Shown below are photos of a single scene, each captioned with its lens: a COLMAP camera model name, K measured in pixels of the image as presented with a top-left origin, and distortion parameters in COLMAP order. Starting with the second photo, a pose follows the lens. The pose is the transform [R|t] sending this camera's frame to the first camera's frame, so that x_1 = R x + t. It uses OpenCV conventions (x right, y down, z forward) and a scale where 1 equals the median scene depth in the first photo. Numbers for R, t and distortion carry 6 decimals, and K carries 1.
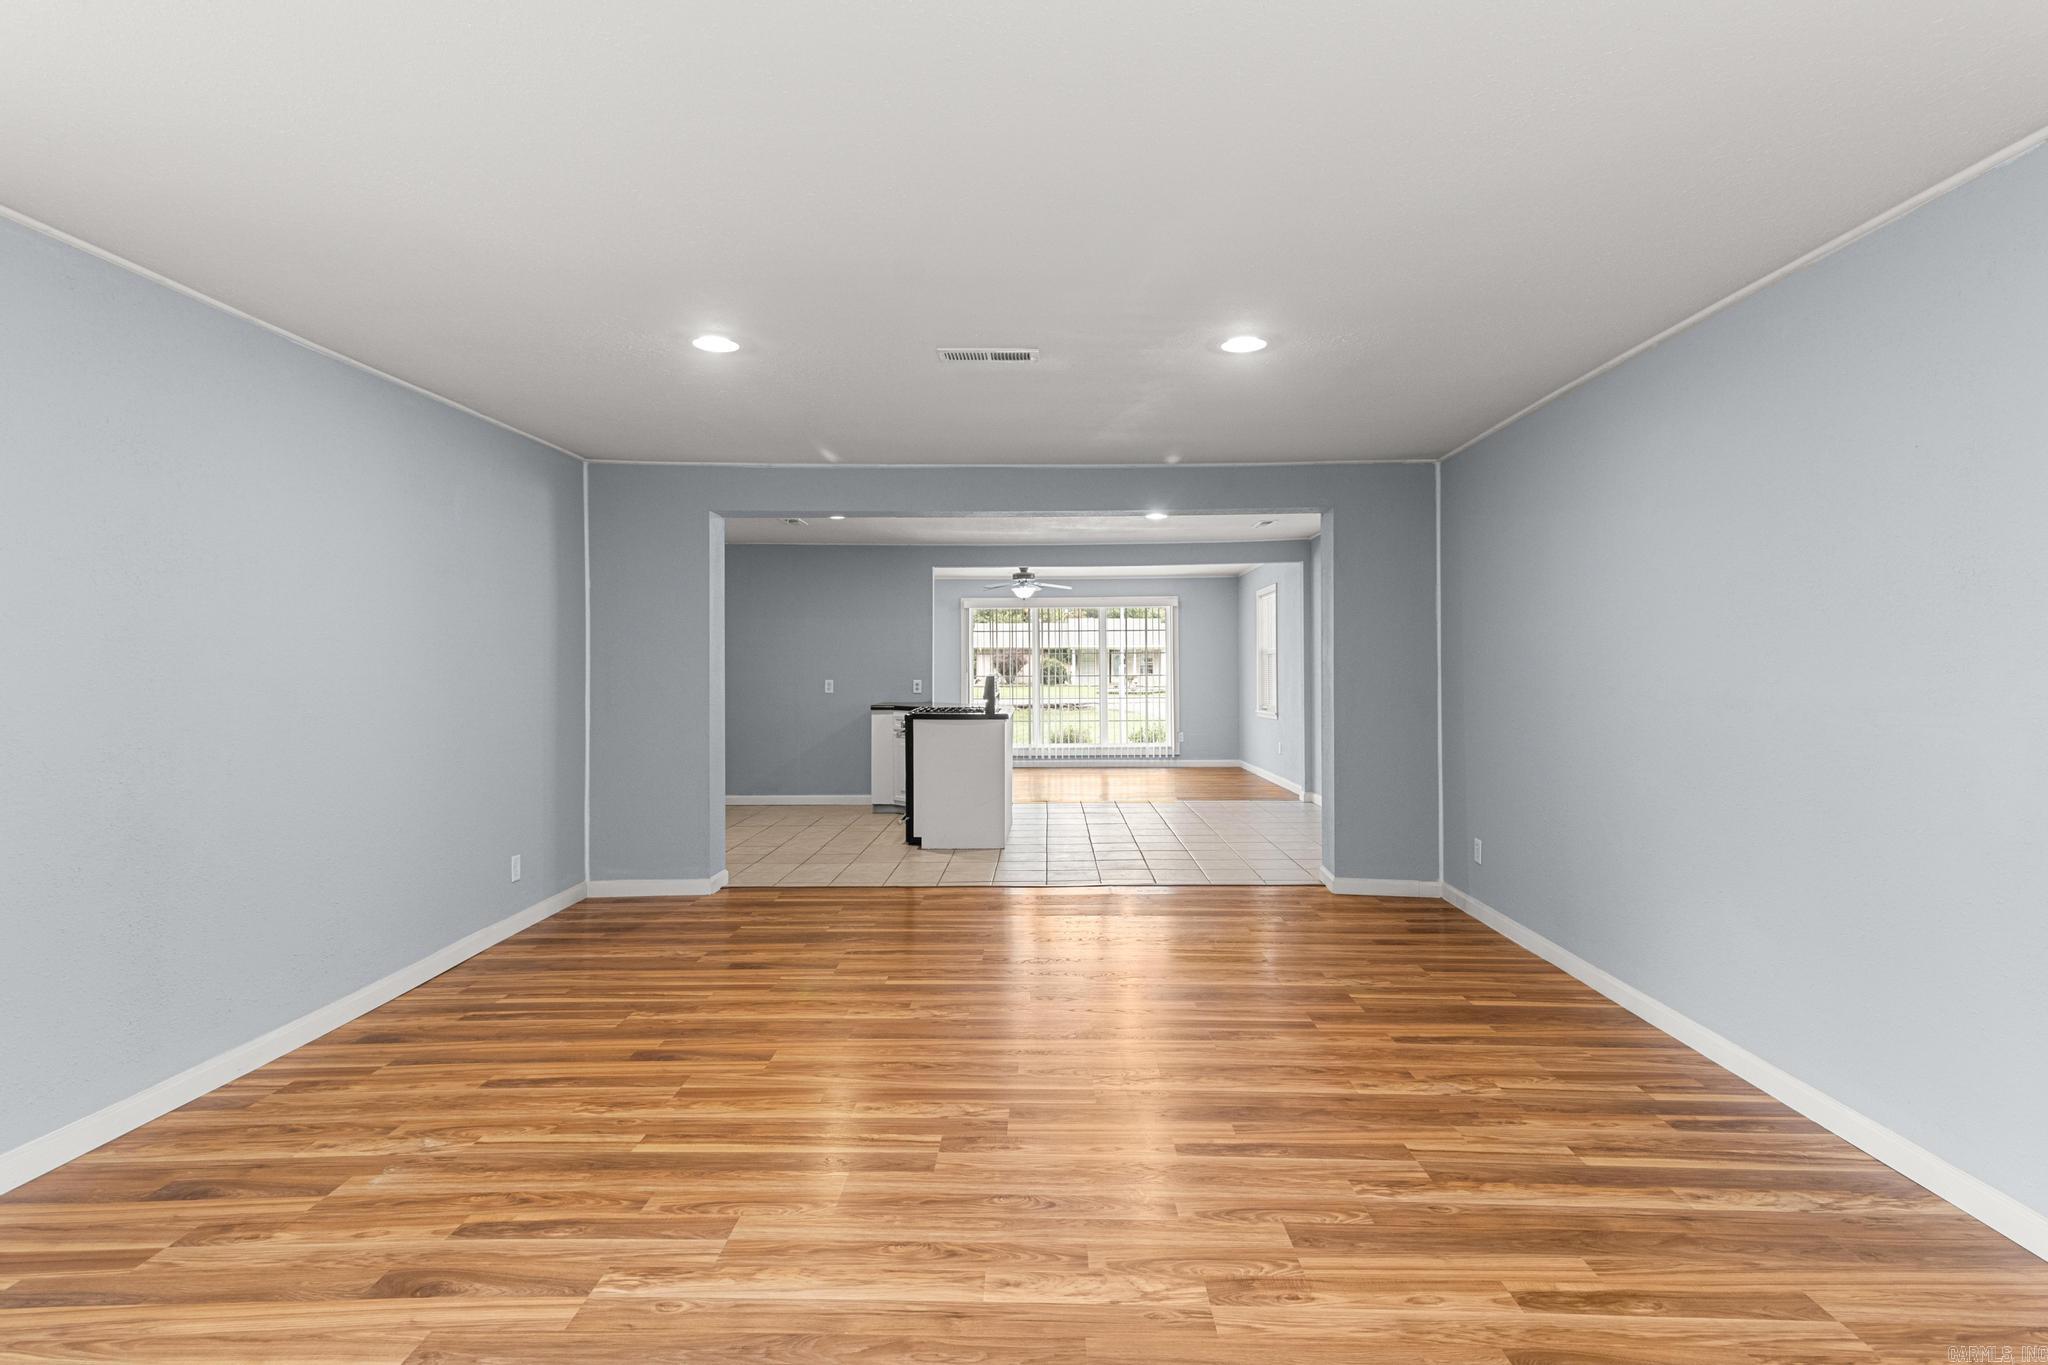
lens RADIAL K [[1049.8, 0, 1025.4], [0, 1049.8, 672.8], [0, 0, 1]] dist [-0.002542, -0.000313]
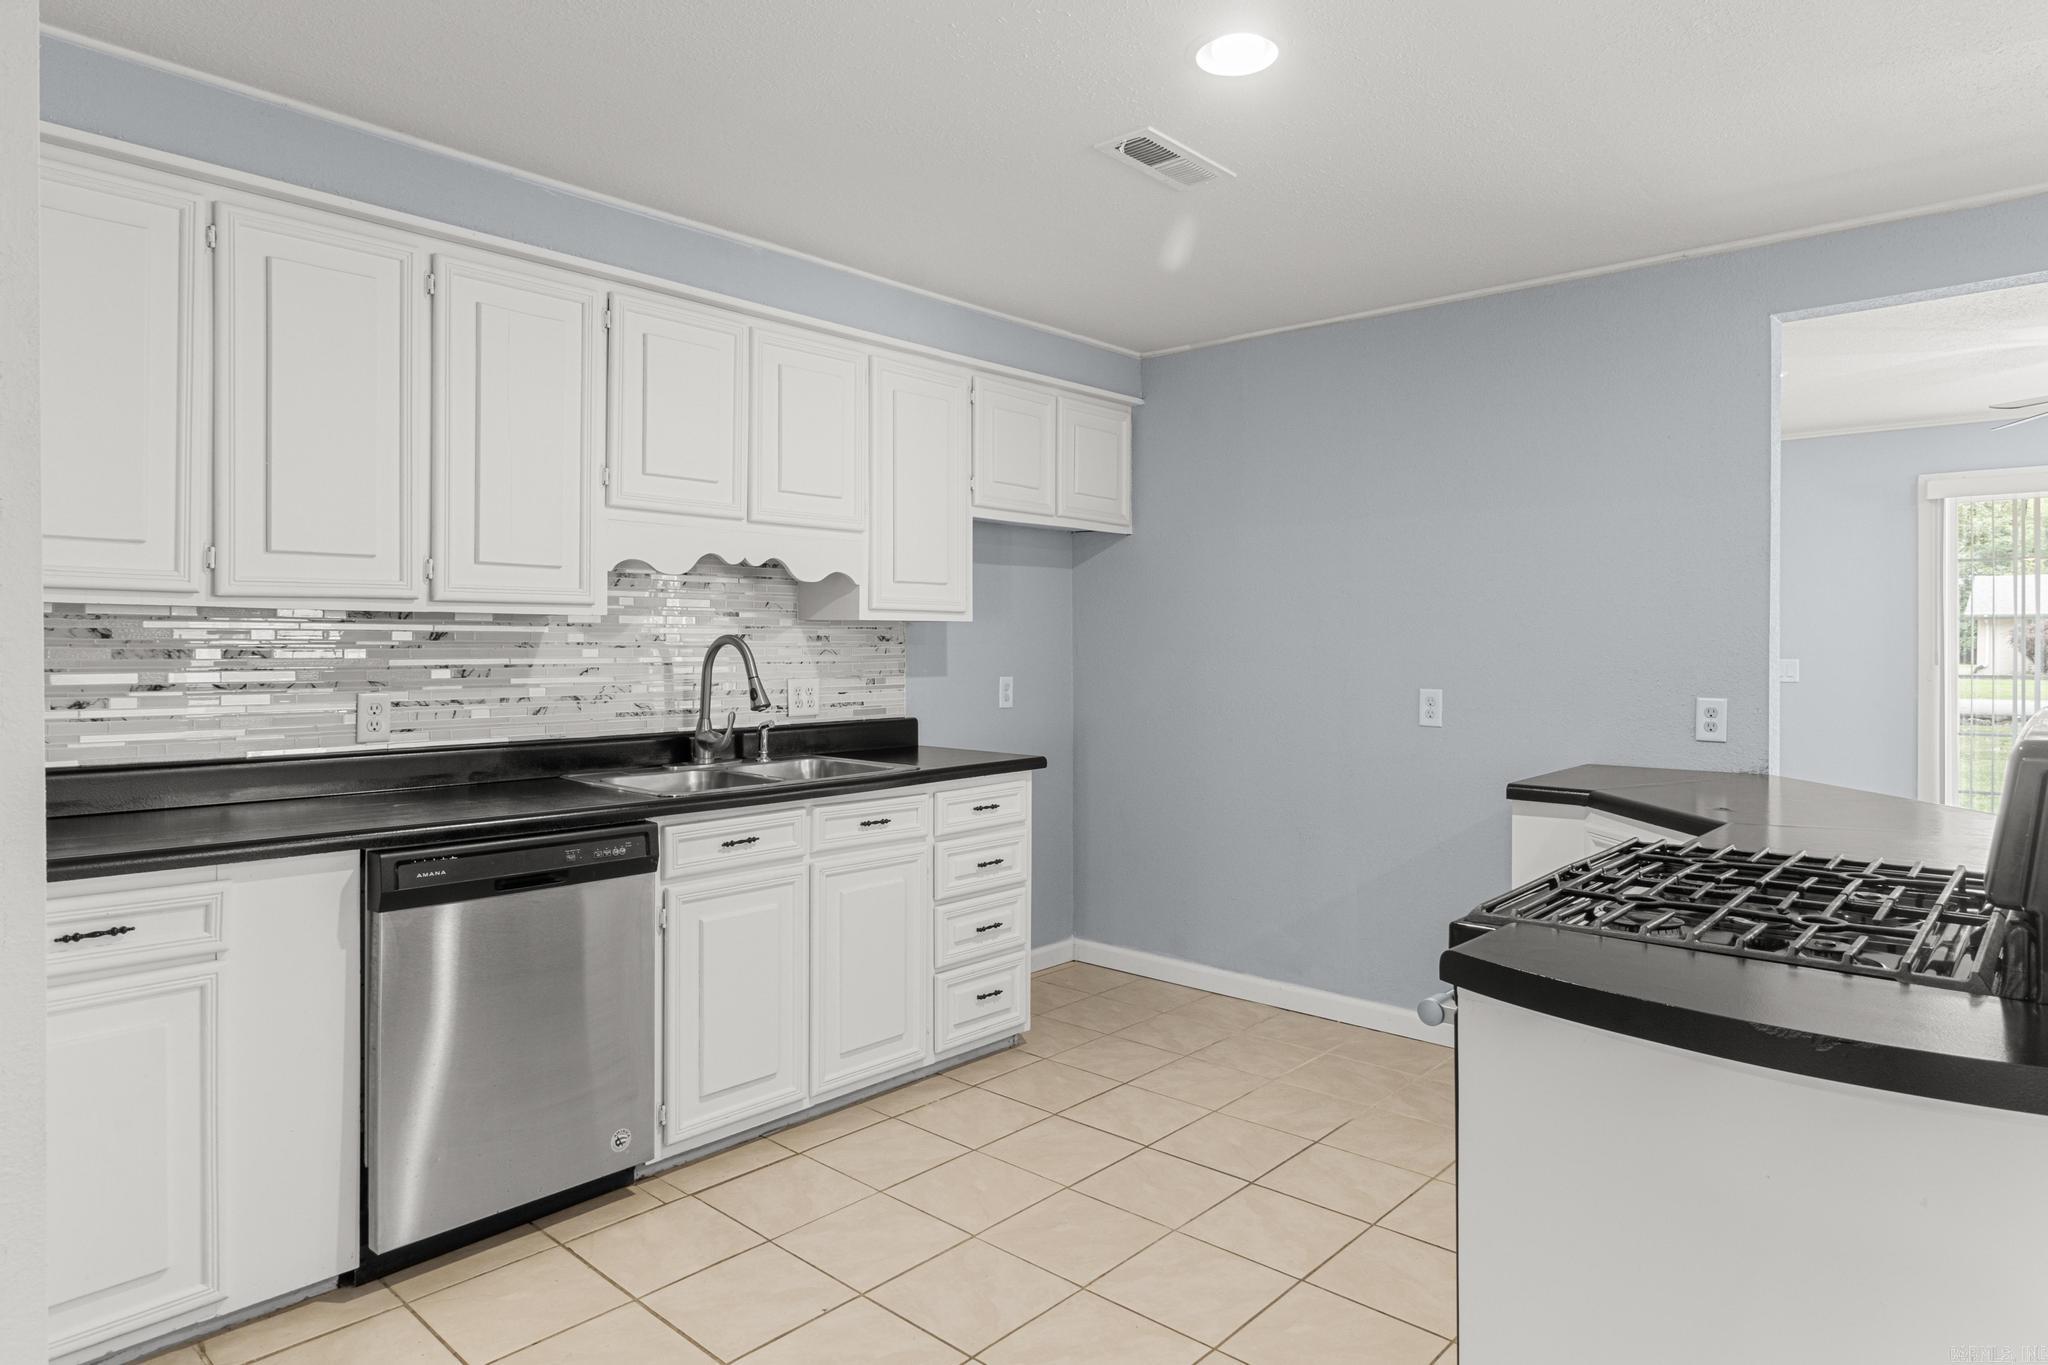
lens RADIAL K [[1209.9, 0, 1028.2], [0, 1209.9, 640.5], [0, 0, 1]] dist [-0.002656, -0.000101]
pose [[0.754439, 0.004973, -0.656351, -0.066270], [-0.009797, 0.999945, -0.003685, -0.019189], [0.656297, 0.009211, 0.754447, 1.799652]]
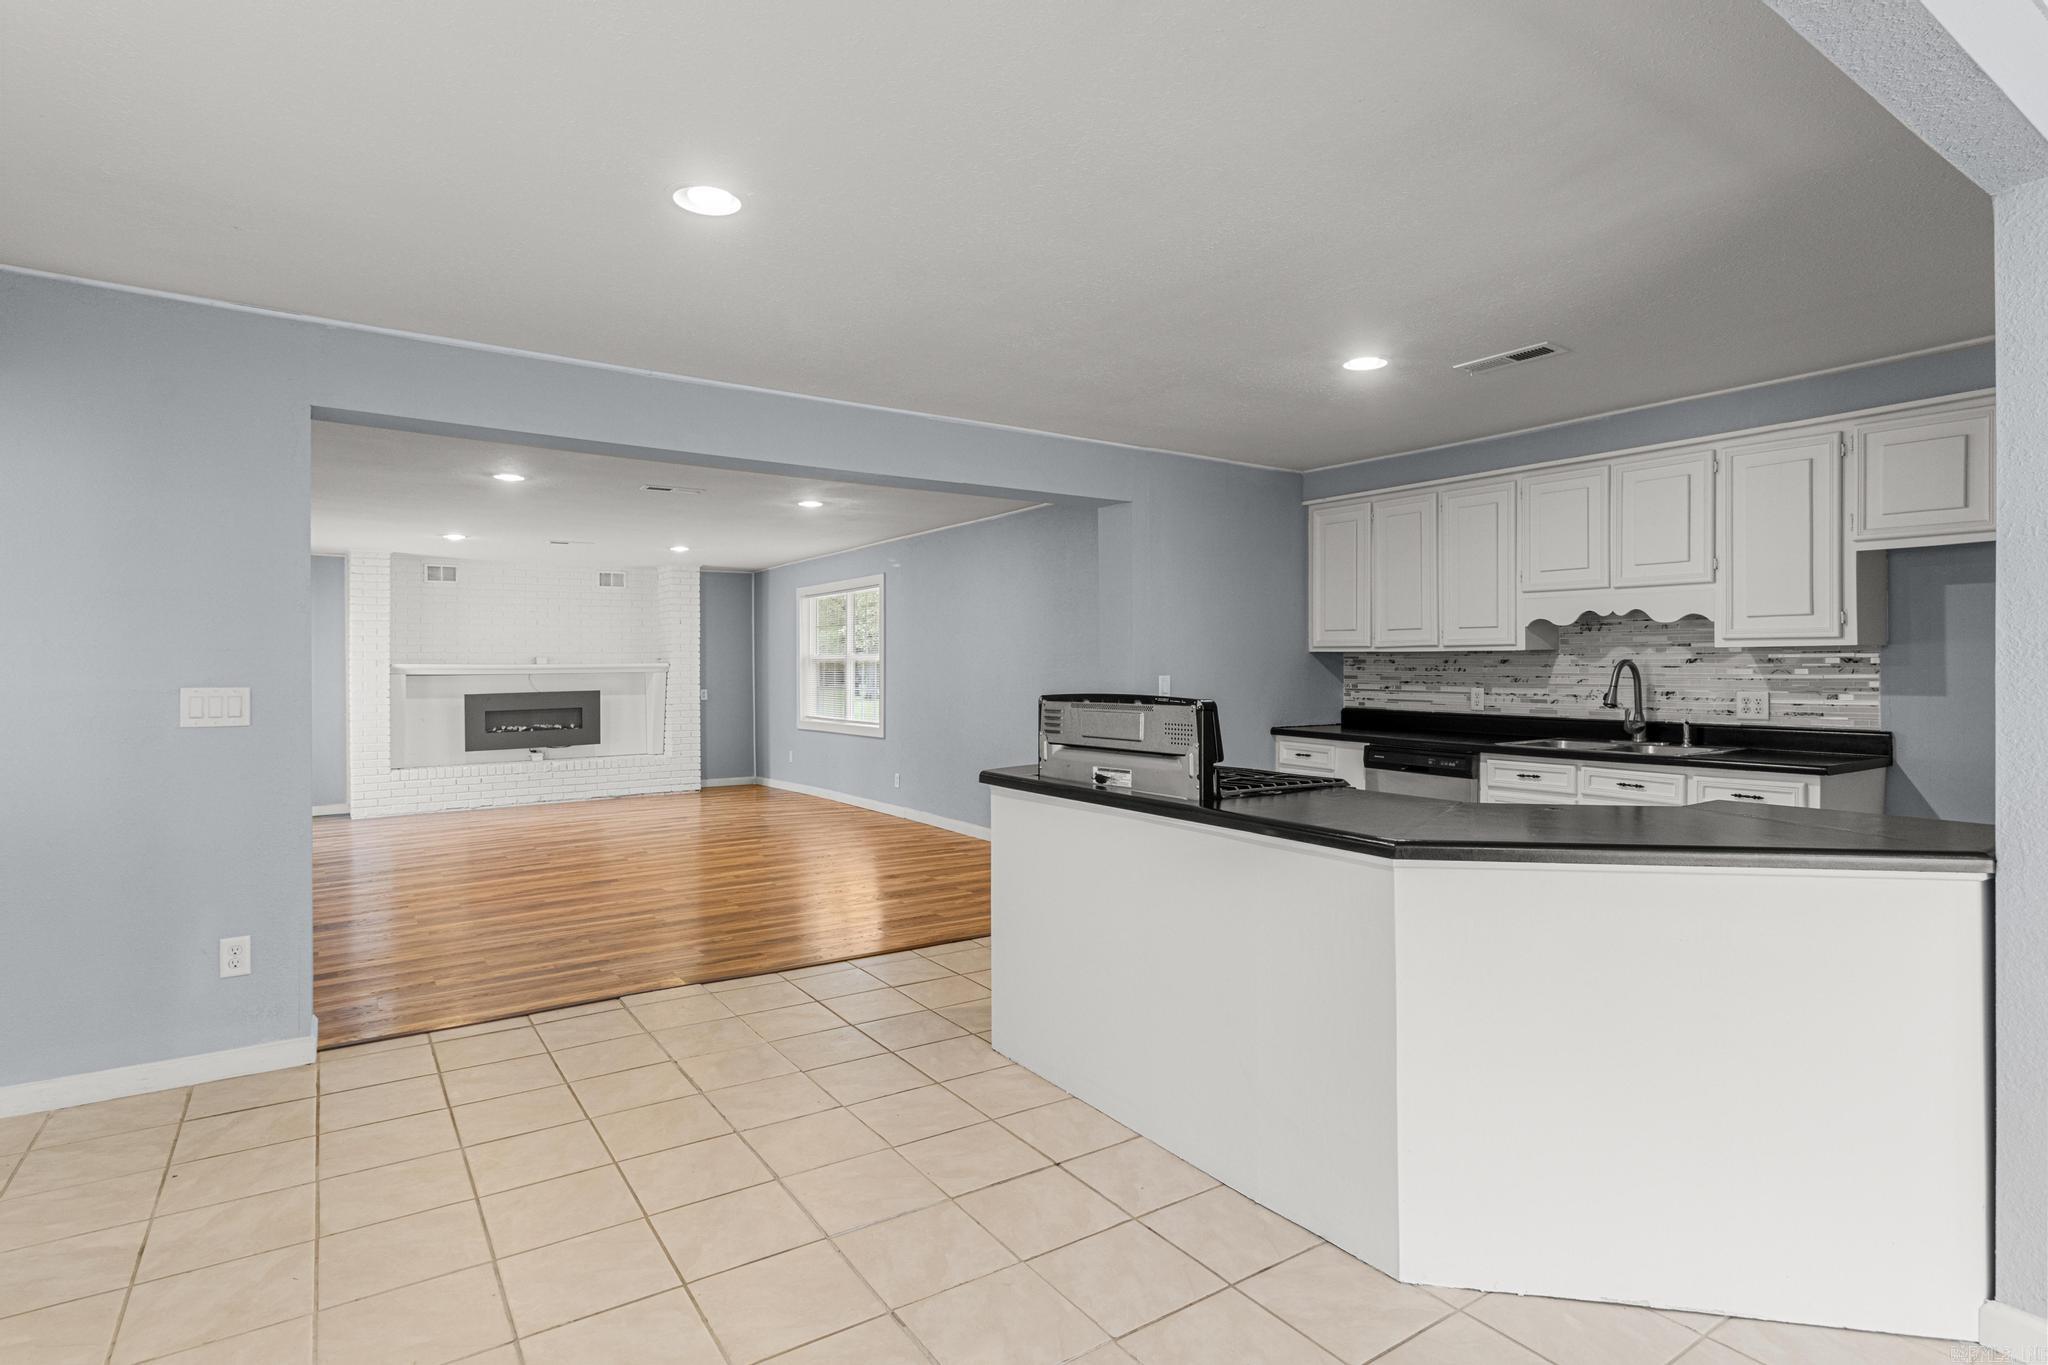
lens RADIAL K [[1049.8, 0, 1027.6], [0, 1049.8, 673.6], [0, 0, 1]] dist [-0.002542, -0.000313]
pose [[-0.813983, 0.009751, -0.580807, 0.015952], [-0.001072, 0.999832, 0.018288, -0.020777], [0.580888, 0.015509, -0.813836, 1.976041]]
